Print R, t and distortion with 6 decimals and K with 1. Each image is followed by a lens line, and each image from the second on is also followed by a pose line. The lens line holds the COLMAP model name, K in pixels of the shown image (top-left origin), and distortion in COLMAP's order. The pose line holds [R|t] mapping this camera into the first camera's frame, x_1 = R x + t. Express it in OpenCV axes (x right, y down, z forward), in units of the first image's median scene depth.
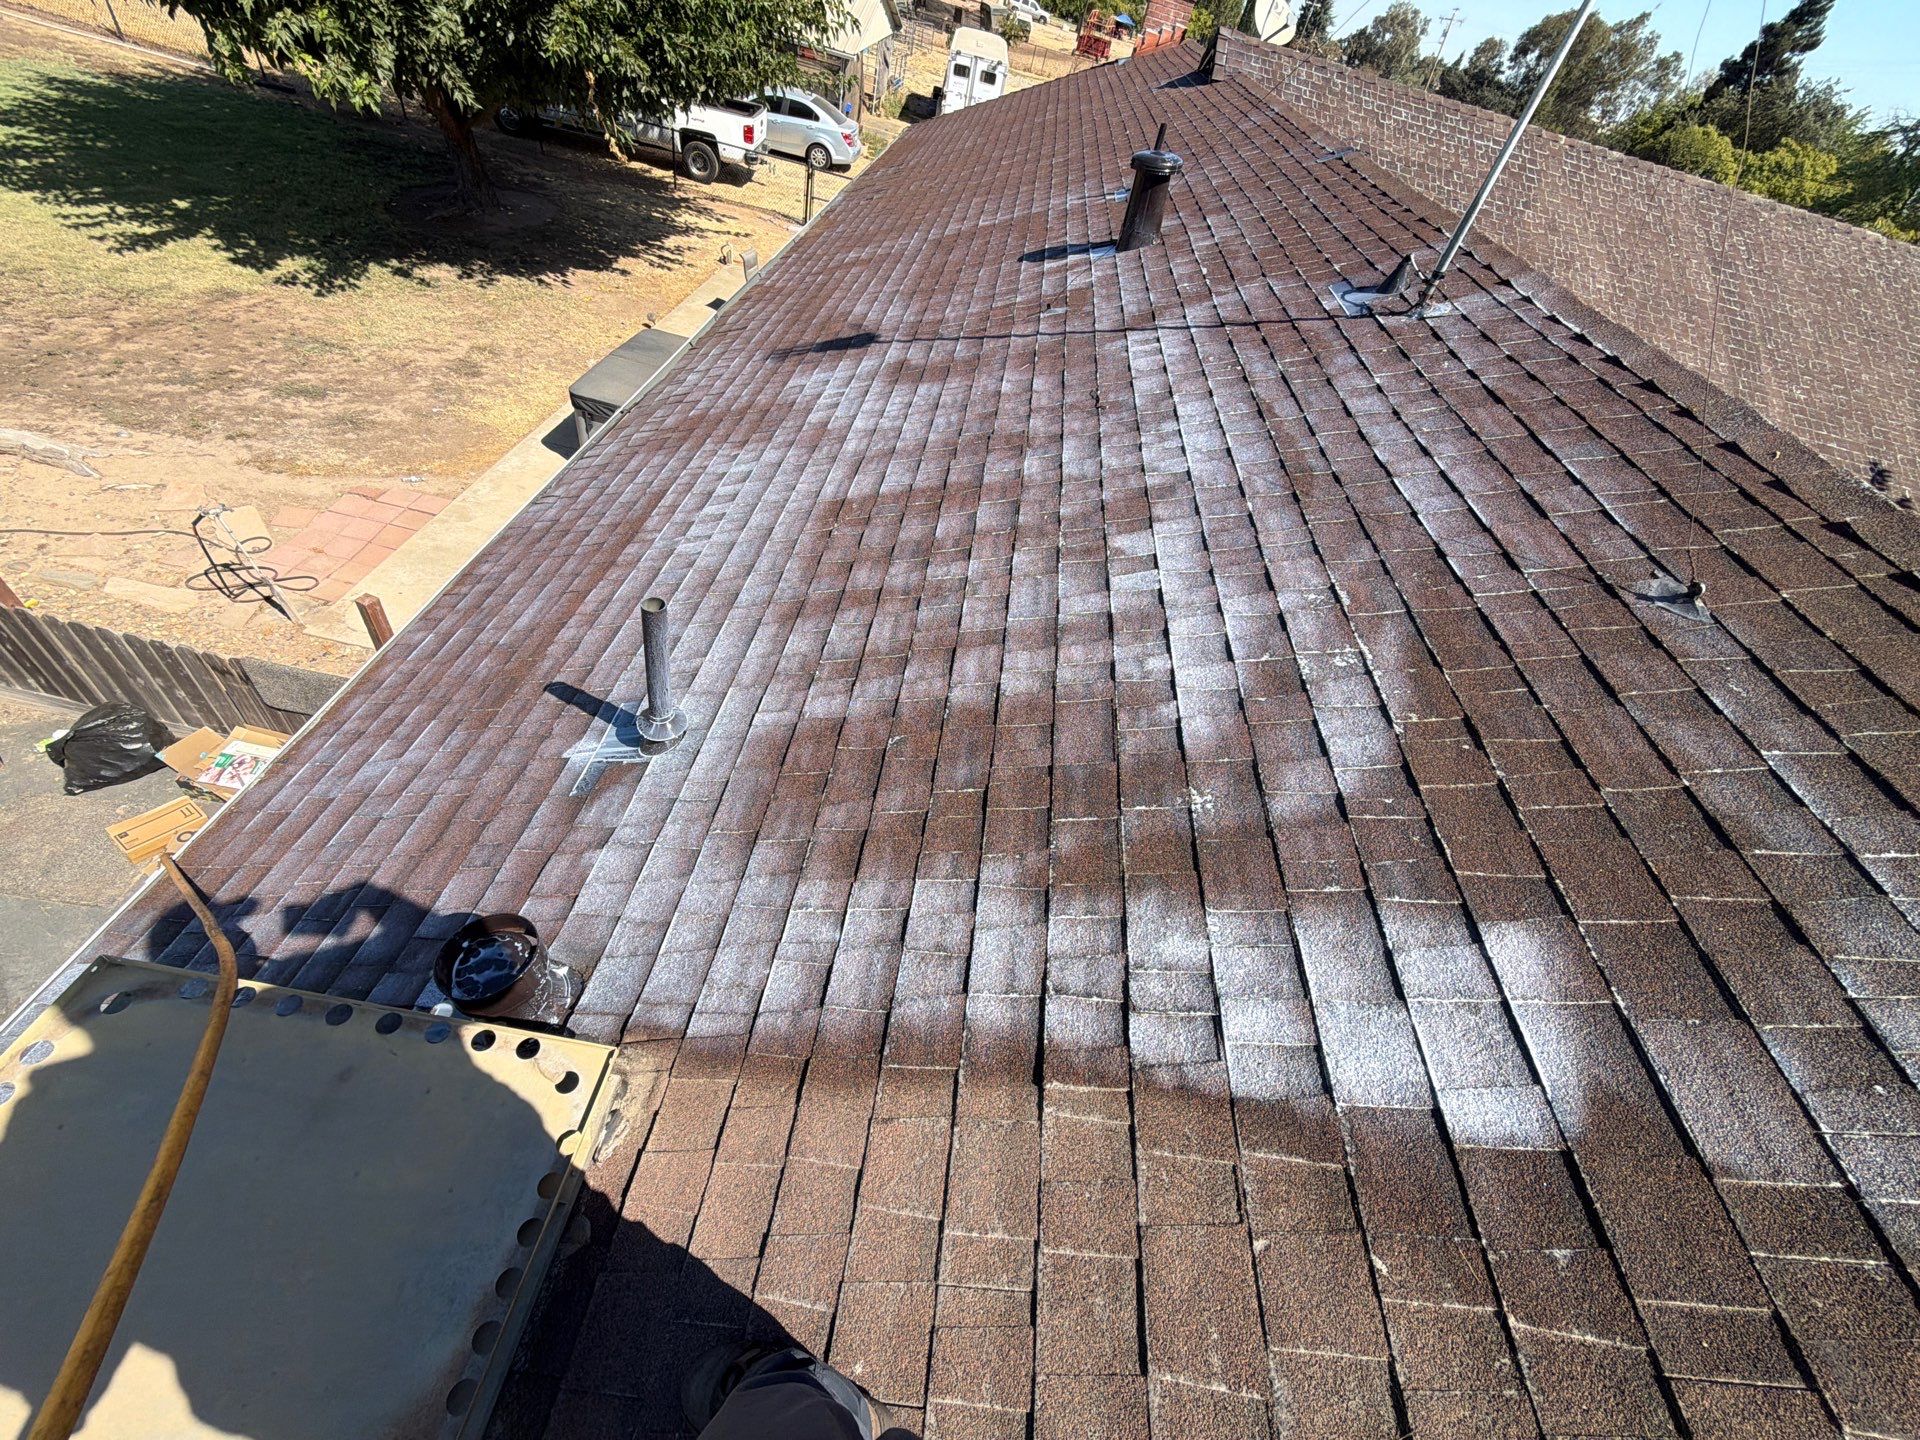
lens RADIAL K [[777.9, 0, 960.0], [0, 777.9, 720.0], [0, 0, 1]] dist [-0.002081, 0.000515]
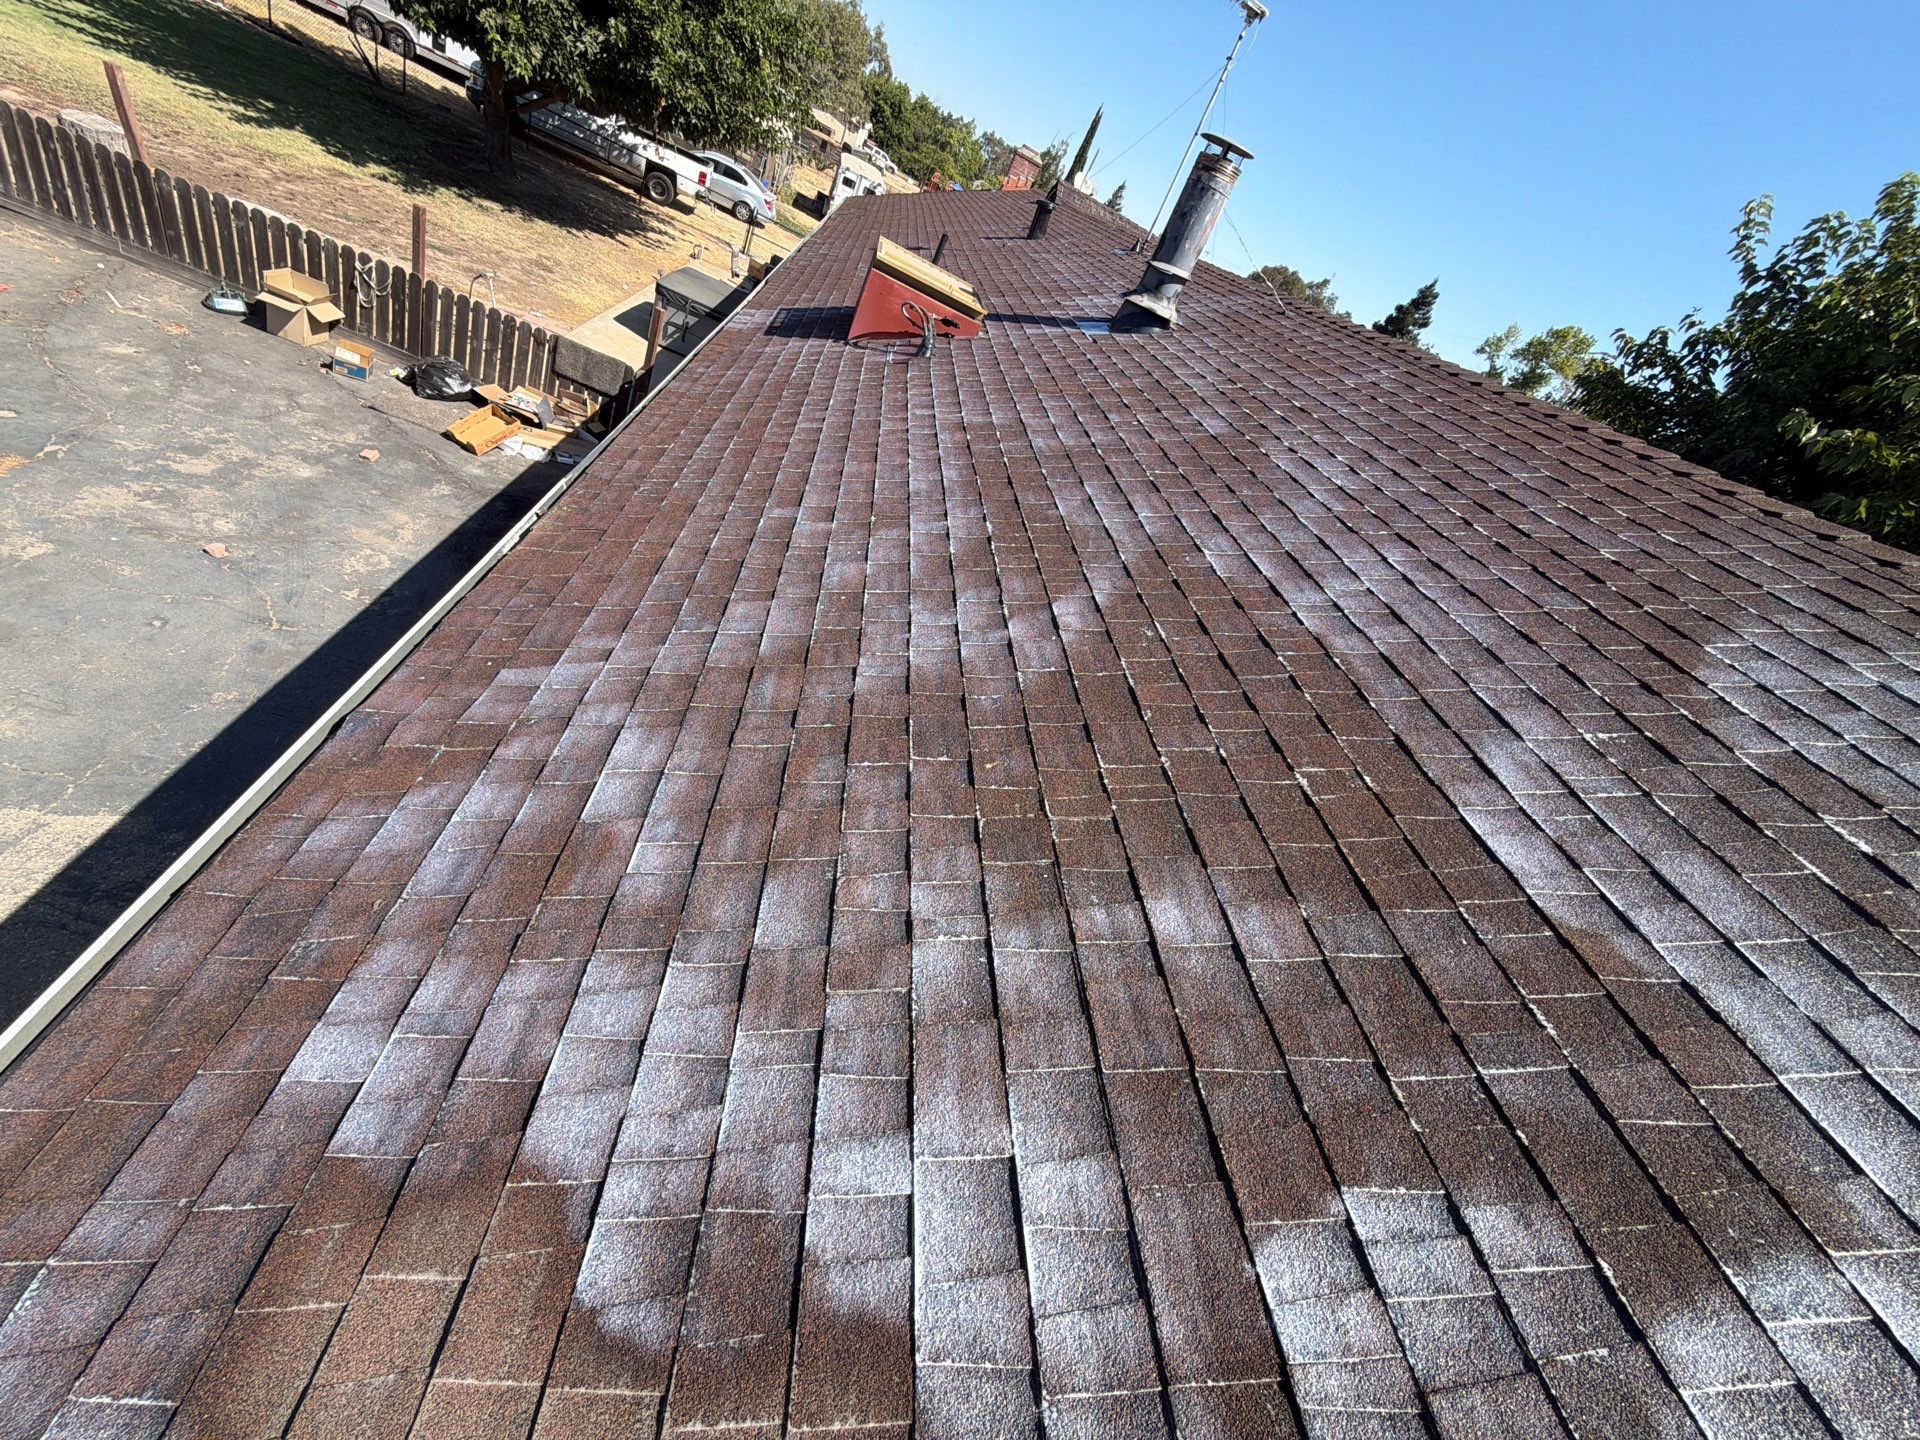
lens RADIAL K [[777.9, 0, 960.0], [0, 777.9, 720.0], [0, 0, 1]] dist [-0.002081, 0.000515]
pose [[0.964255, 0.075931, 0.253862, -0.110402], [-0.044072, 0.990676, -0.128912, 0.261299], [-0.261284, 0.113116, 0.958611, -0.226650]]
